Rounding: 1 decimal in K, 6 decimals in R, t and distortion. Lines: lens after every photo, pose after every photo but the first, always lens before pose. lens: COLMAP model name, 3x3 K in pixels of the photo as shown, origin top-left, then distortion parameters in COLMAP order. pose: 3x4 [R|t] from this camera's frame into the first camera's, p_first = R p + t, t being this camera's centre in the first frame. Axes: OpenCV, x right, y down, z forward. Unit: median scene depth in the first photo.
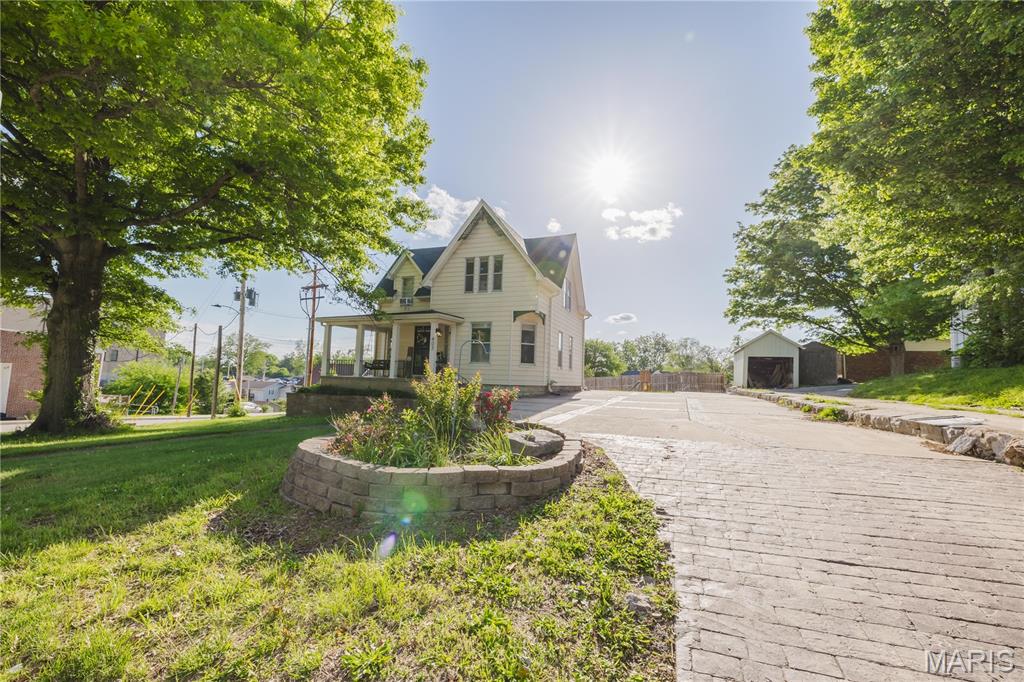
lens RADIAL K [[428.2, 0, 510.3], [0, 428.2, 344.6], [0, 0, 1]] dist [0.001445, 0.000096]
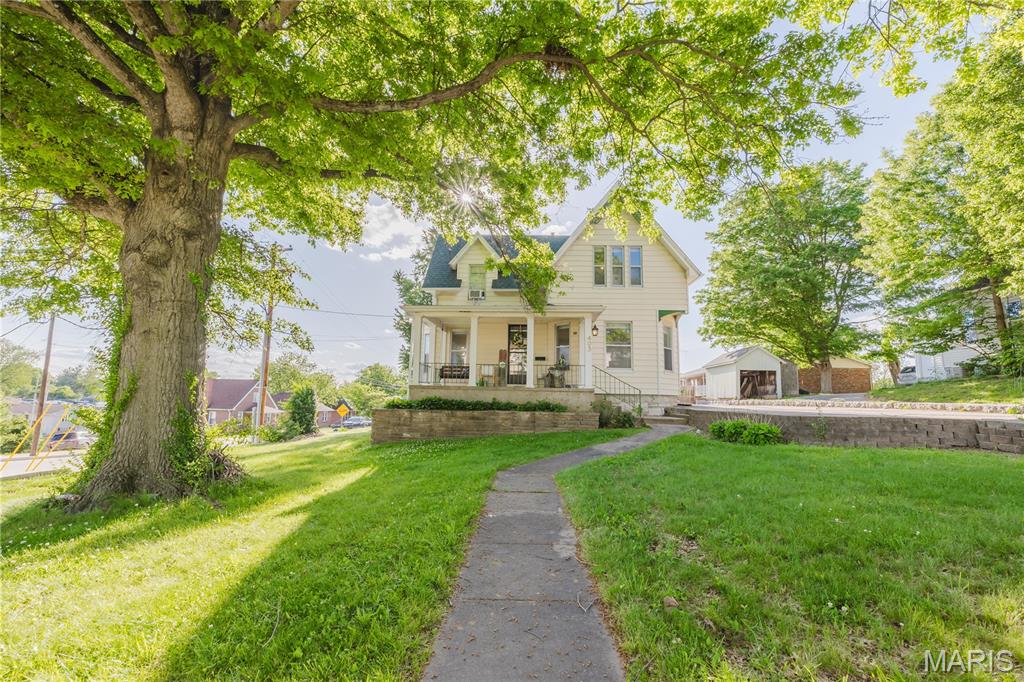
lens RADIAL K [[428.2, 0, 514.1], [0, 428.2, 343.5], [0, 0, 1]] dist [0.001445, 0.000096]
pose [[0.941348, 0.032001, 0.335917, -0.540444], [-0.016775, 0.998700, -0.048134, 0.035738], [-0.337021, 0.039676, 0.940661, 0.265174]]
